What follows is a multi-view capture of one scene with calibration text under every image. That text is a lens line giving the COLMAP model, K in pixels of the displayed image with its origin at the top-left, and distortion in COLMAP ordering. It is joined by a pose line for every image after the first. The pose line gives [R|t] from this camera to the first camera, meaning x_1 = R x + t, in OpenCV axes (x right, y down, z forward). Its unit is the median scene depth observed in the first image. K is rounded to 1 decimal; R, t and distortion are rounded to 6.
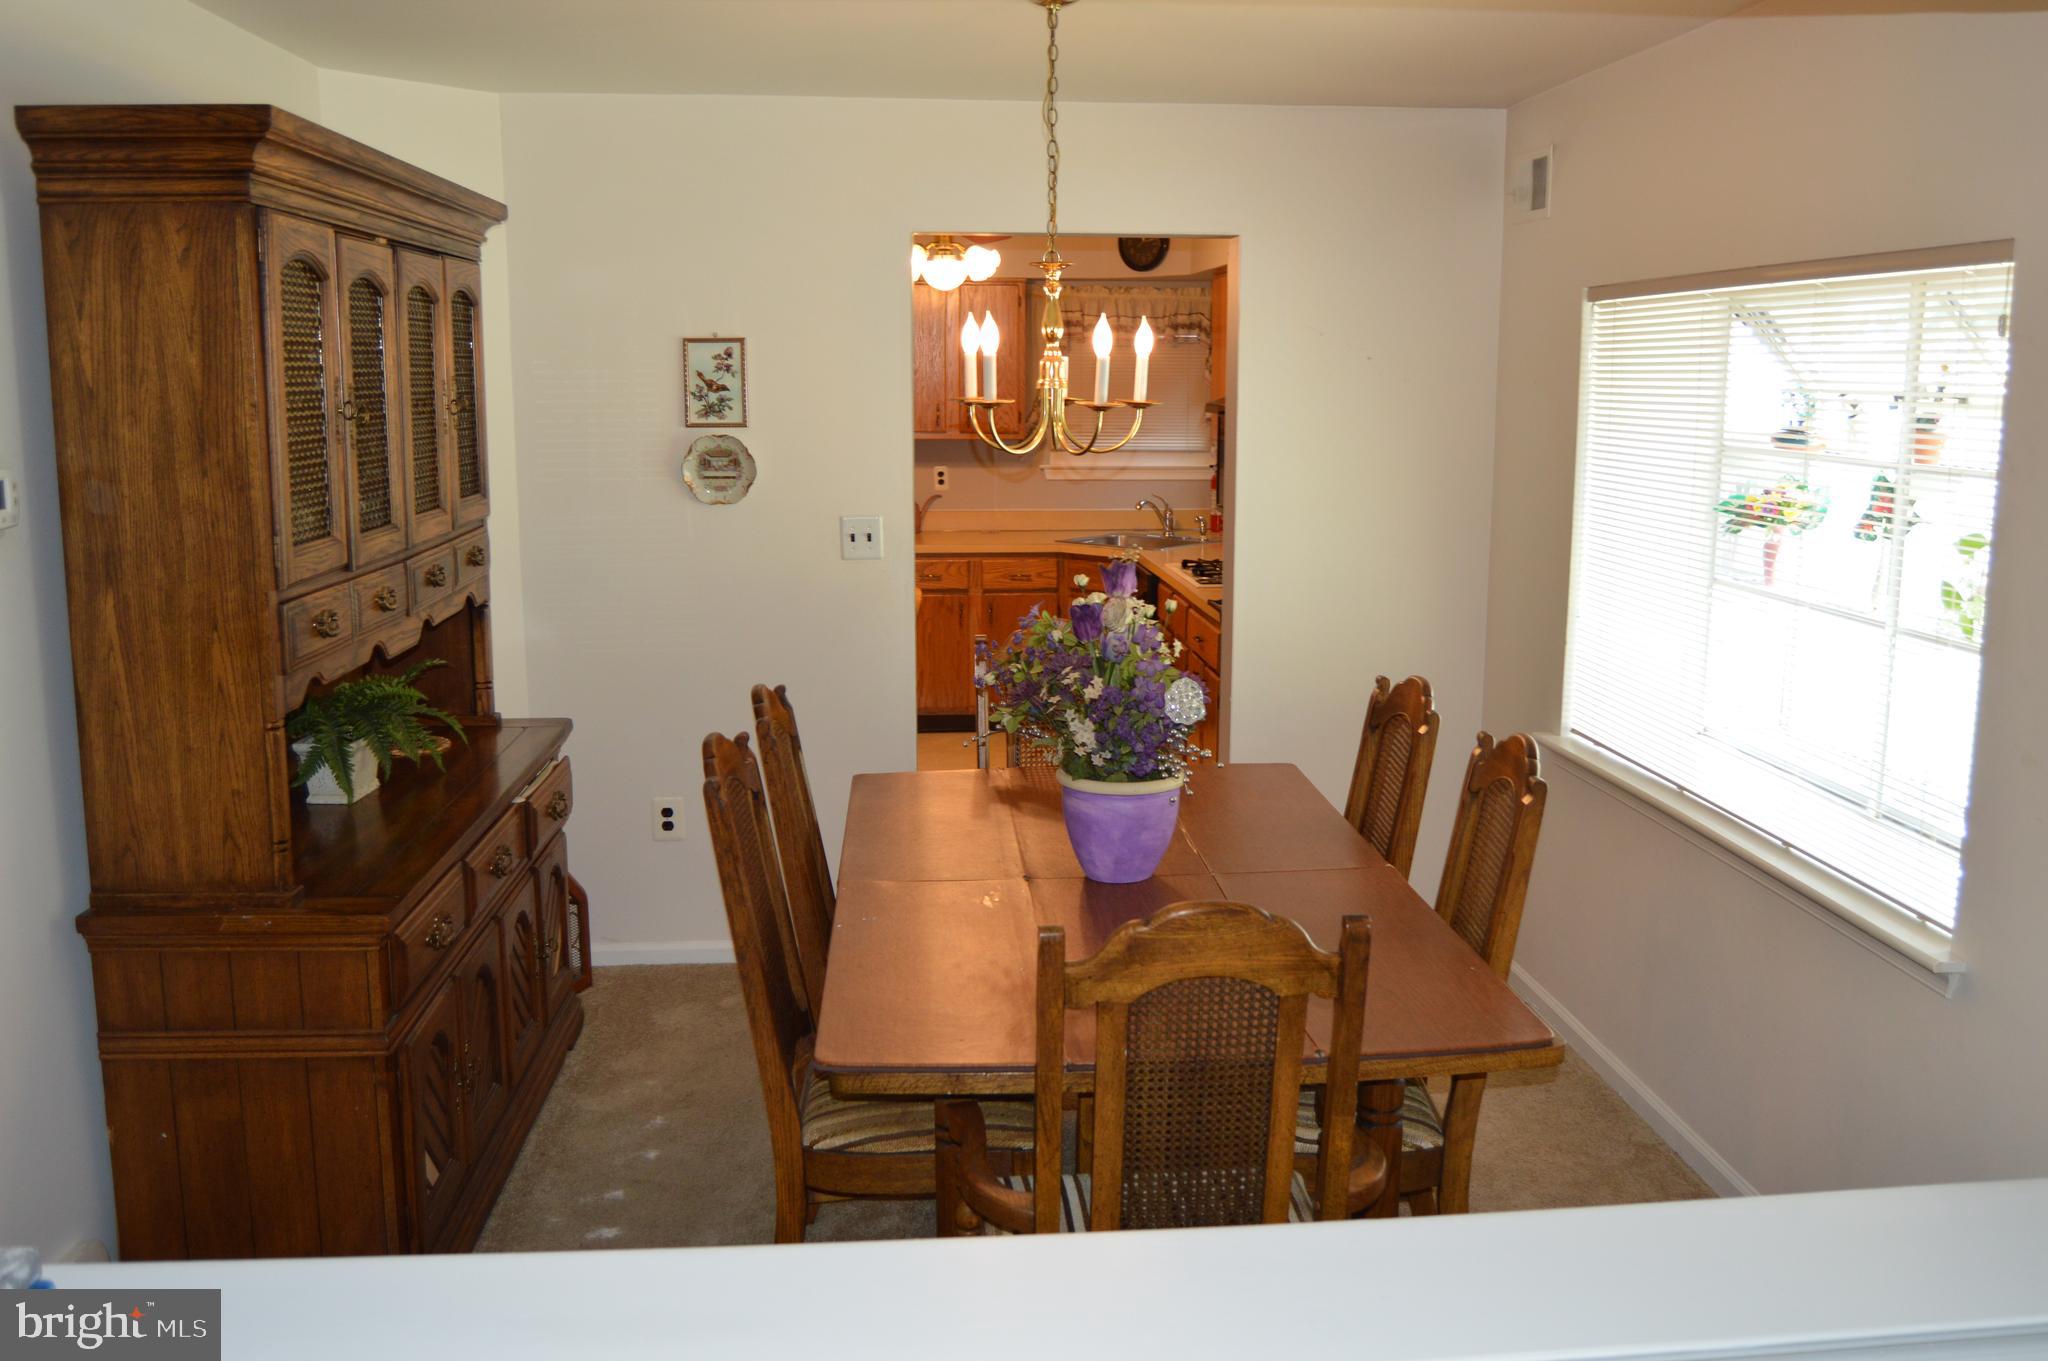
lens RADIAL K [[1774.8, 0, 1024.0], [0, 1774.8, 680.5], [0, 0, 1]] dist [-0.061110, 0.006476]
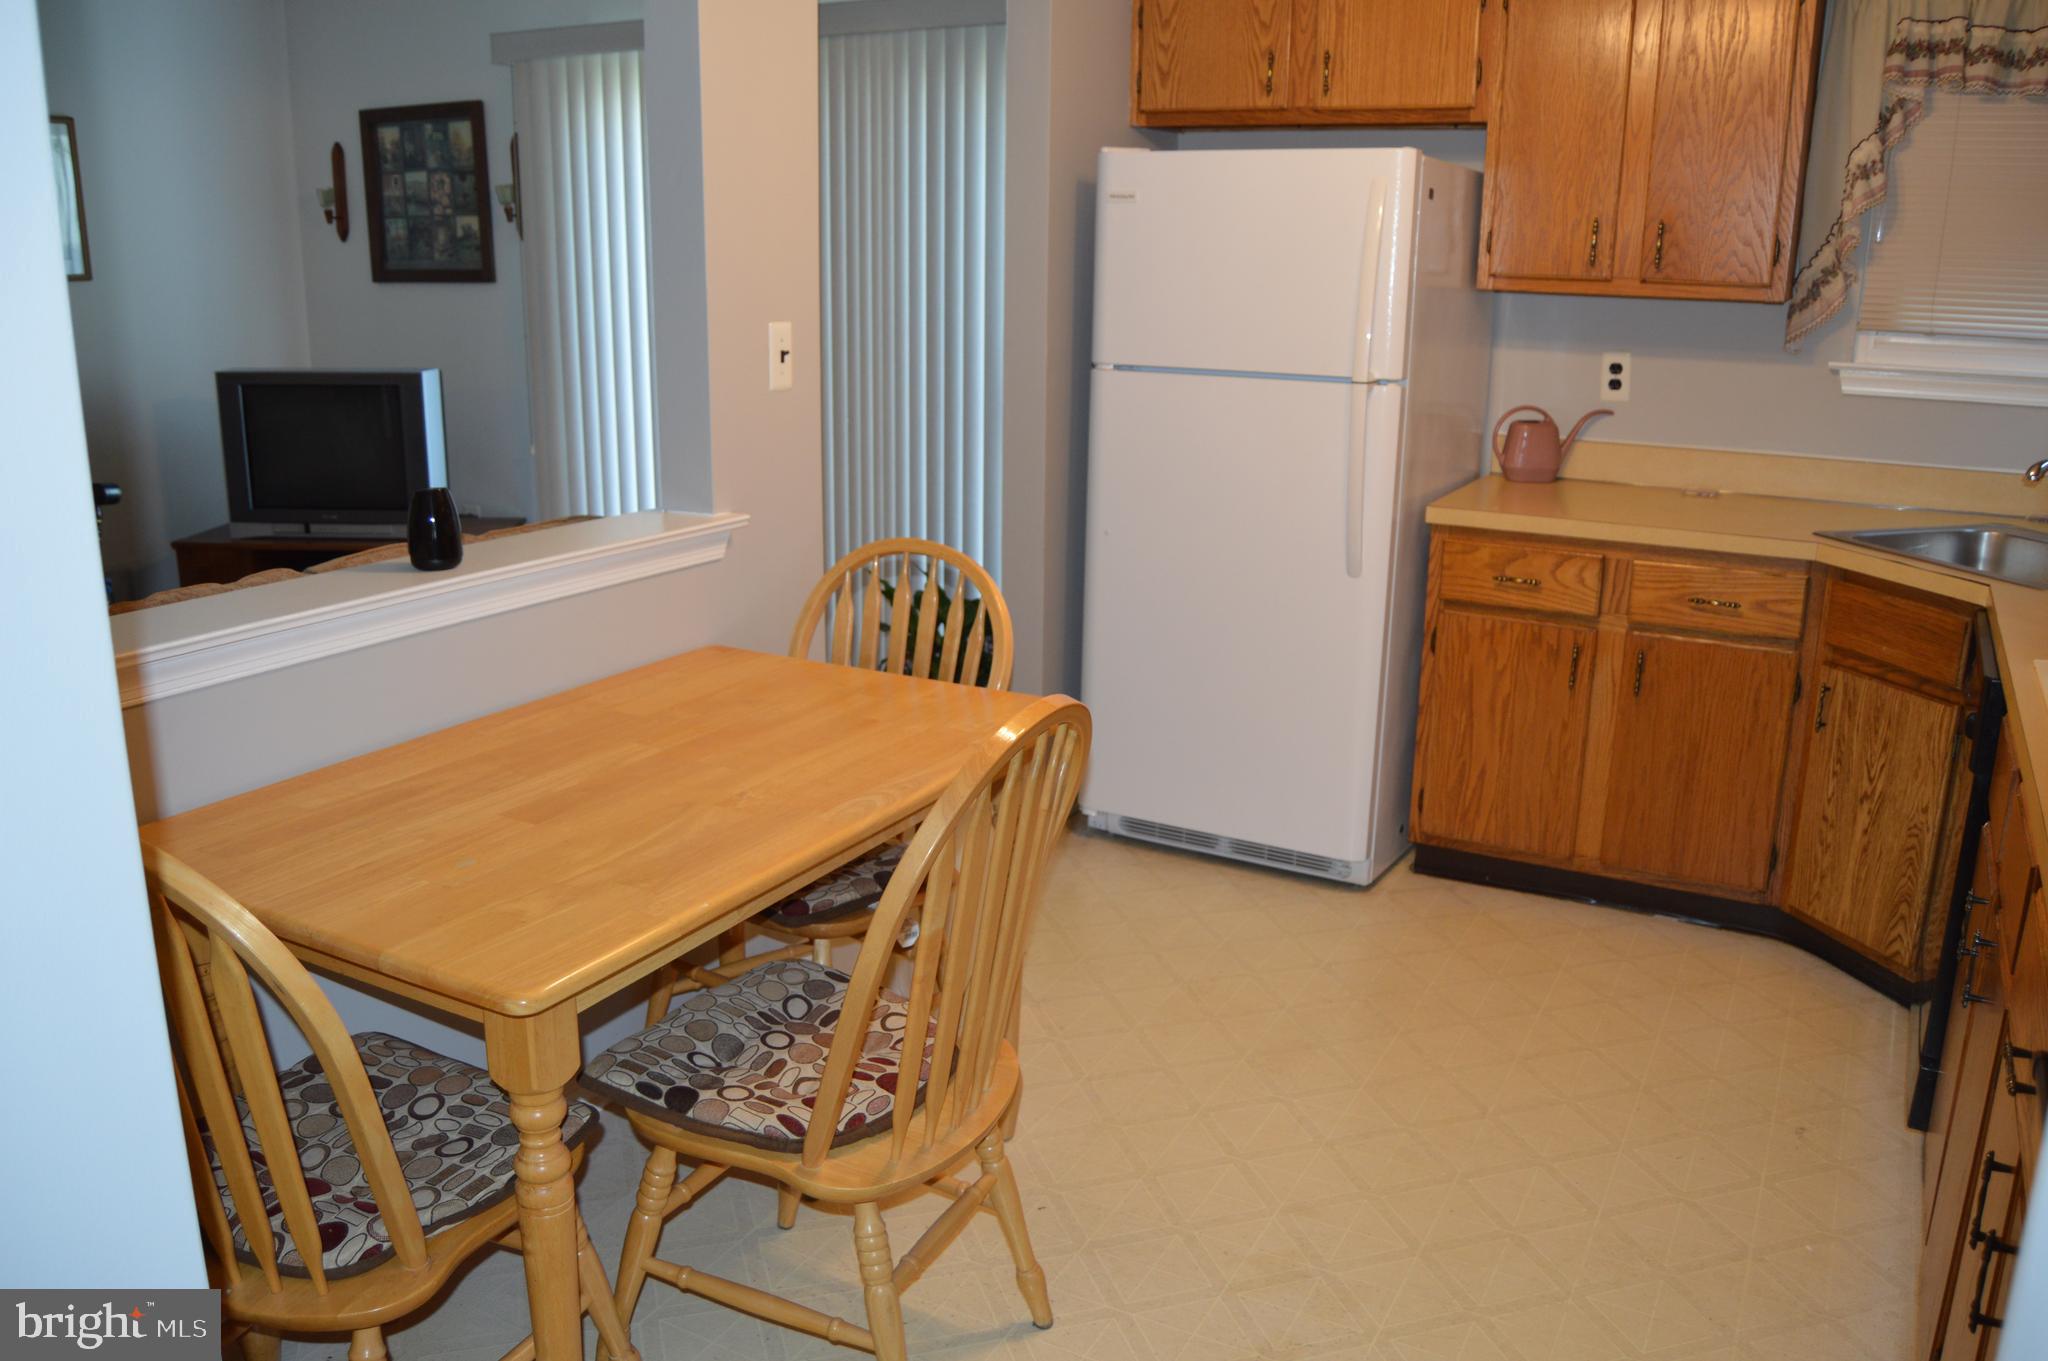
lens RADIAL K [[1616.8, 0, 1036.2], [0, 1616.8, 684.3], [0, 0, 1]] dist [-0.093876, 0.037560]
pose [[0.836658, 0.148617, -0.527178, 0.202310], [-0.103296, 0.988027, 0.114600, -0.193598], [0.537897, -0.041426, 0.841992, 1.629337]]
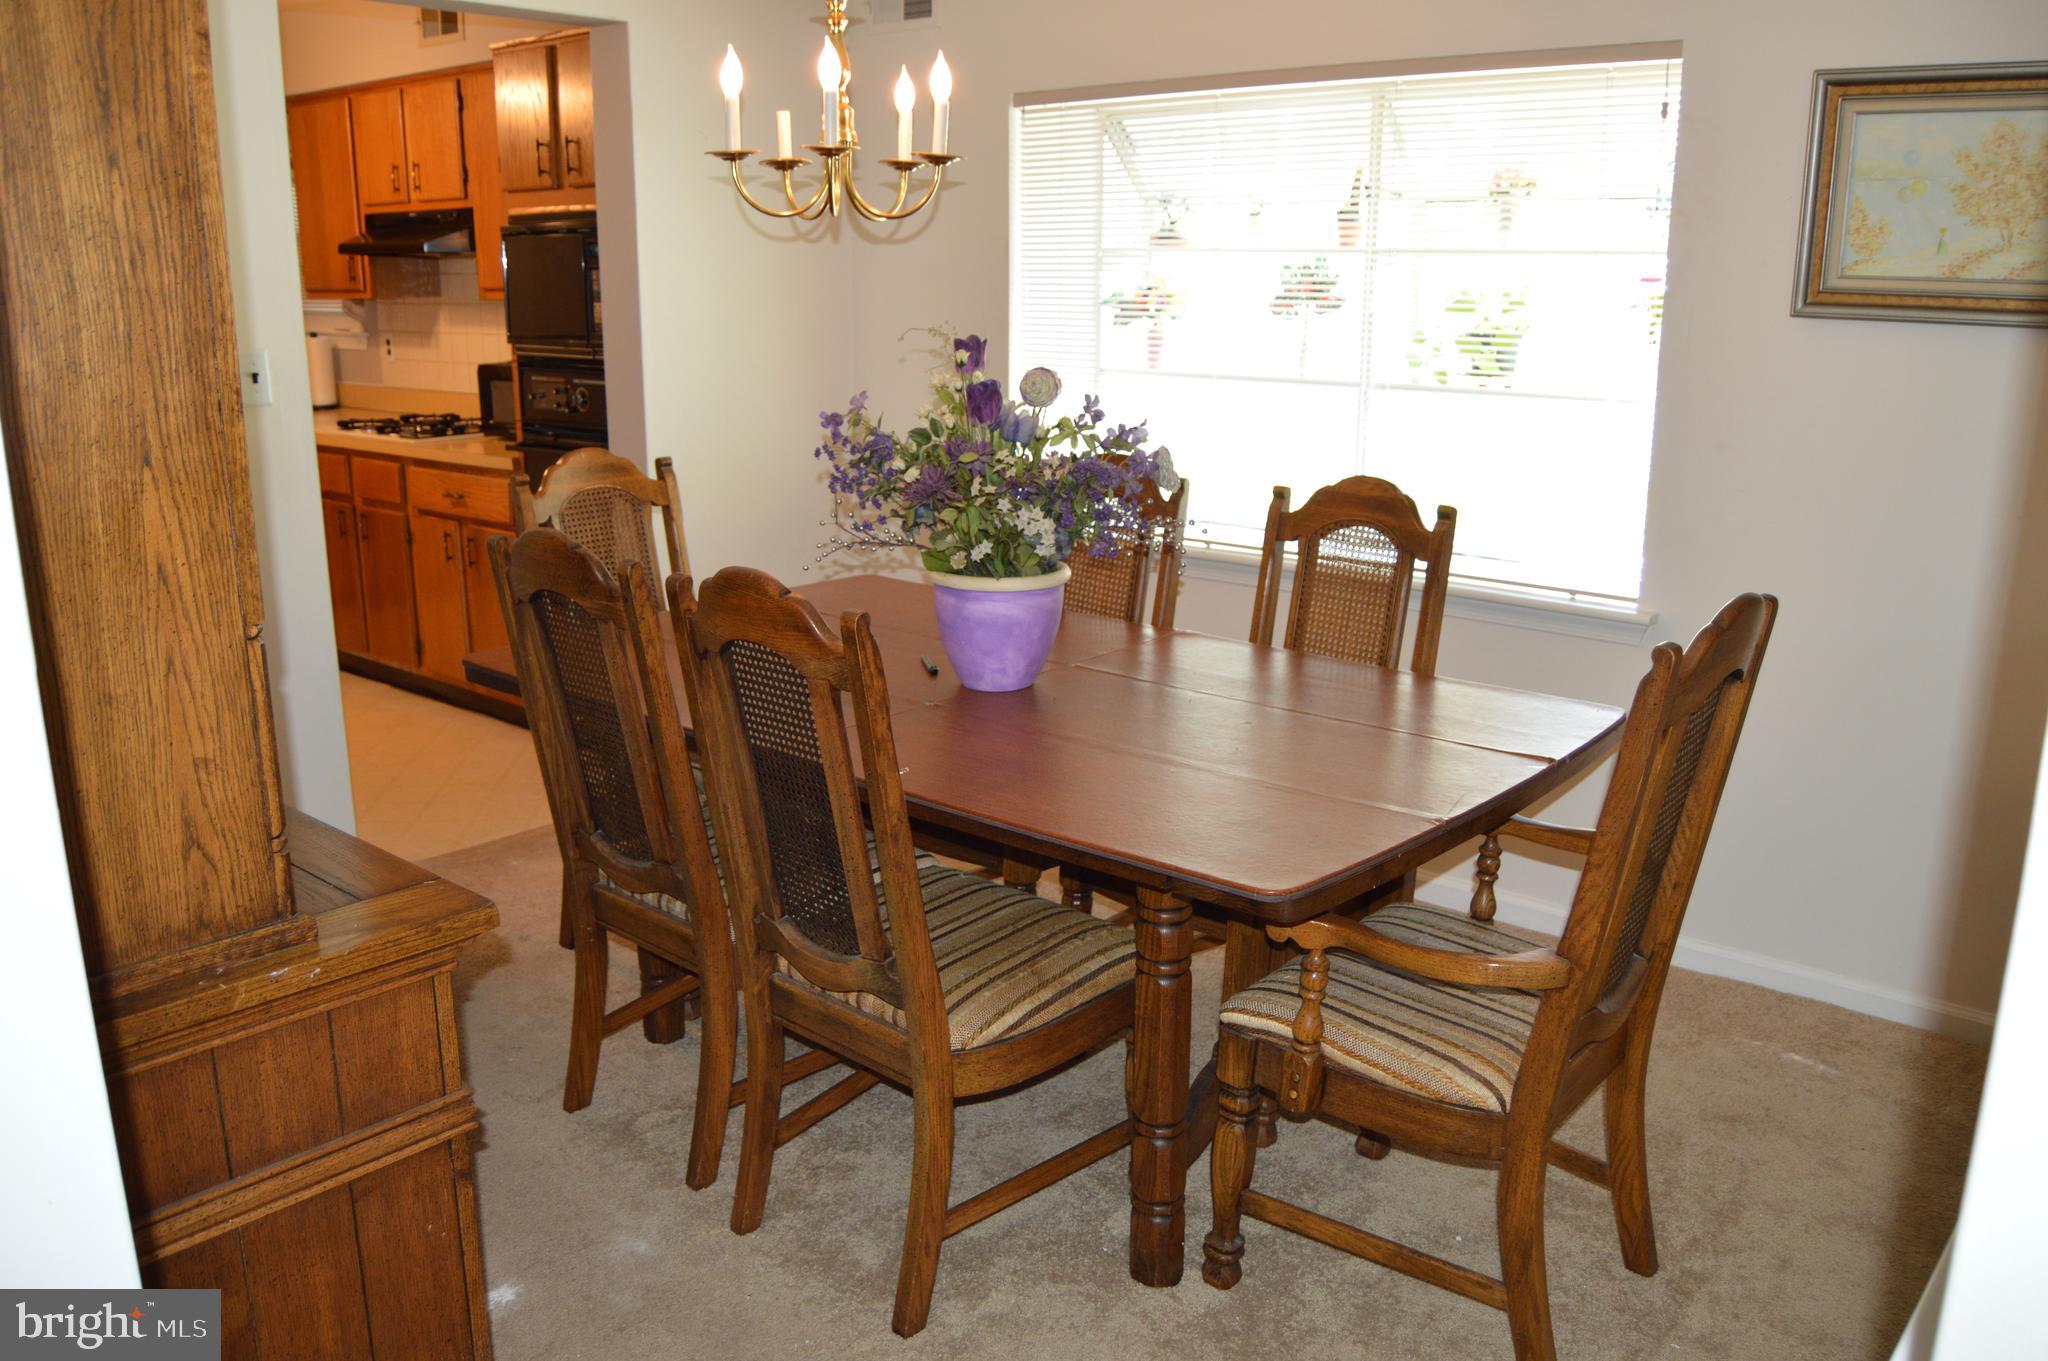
lens RADIAL K [[1616.8, 0, 1036.2], [0, 1616.8, 684.3], [0, 0, 1]] dist [-0.093876, 0.037560]
pose [[0.706983, -0.174592, 0.685341, -0.581692], [0.119367, 0.984604, 0.127694, 0.007453], [-0.697084, -0.008471, 0.716939, 0.448492]]
